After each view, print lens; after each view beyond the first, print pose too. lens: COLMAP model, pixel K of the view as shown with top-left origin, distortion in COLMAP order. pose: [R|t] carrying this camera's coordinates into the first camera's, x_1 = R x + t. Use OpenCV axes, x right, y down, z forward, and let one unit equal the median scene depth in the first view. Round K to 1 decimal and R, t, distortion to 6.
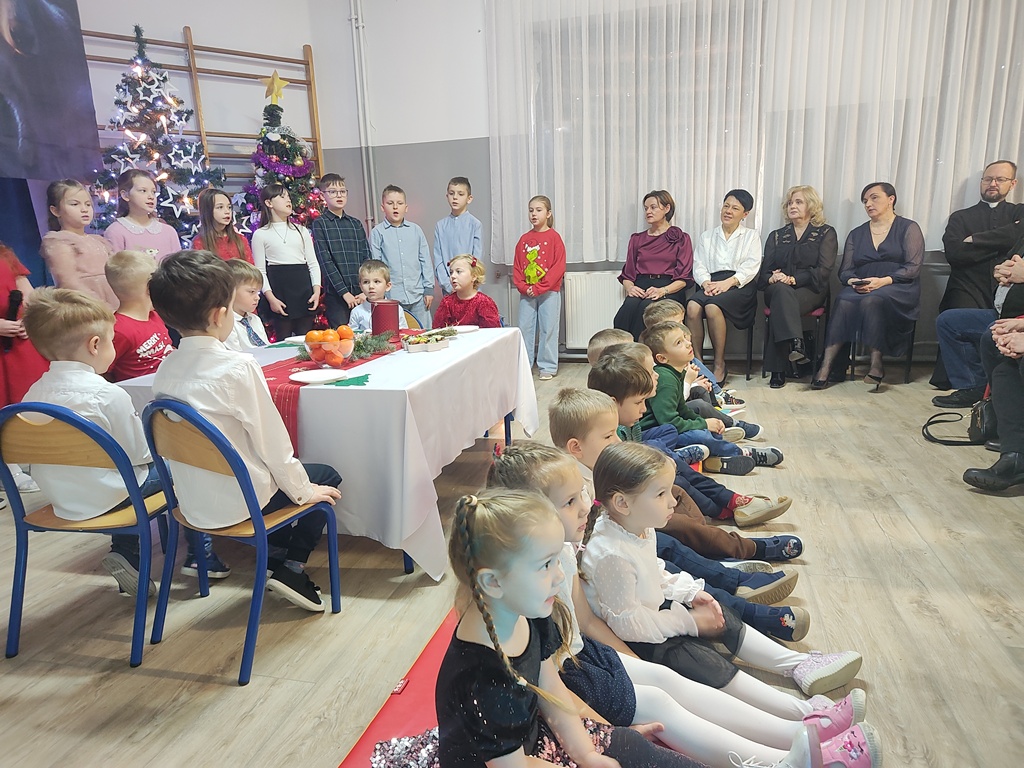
lens RADIAL K [[680.8, 0, 519.6], [0, 680.8, 390.2], [0, 0, 1]] dist [0.012214, 0.005033]
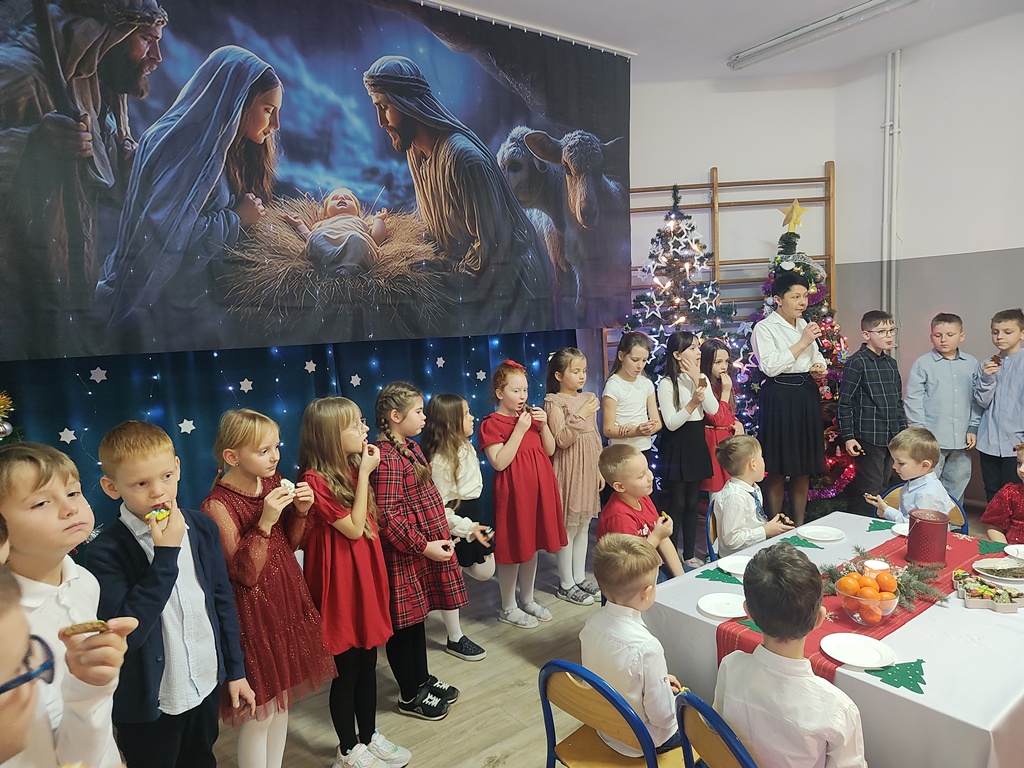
lens RADIAL K [[680.8, 0, 515.7], [0, 680.8, 389.1], [0, 0, 1]] dist [0.012214, 0.005033]
pose [[0.785682, 0.065357, -0.615169, -0.062717], [-0.112327, 0.992946, -0.037970, -0.135992], [0.608348, 0.098932, 0.787480, 0.014503]]
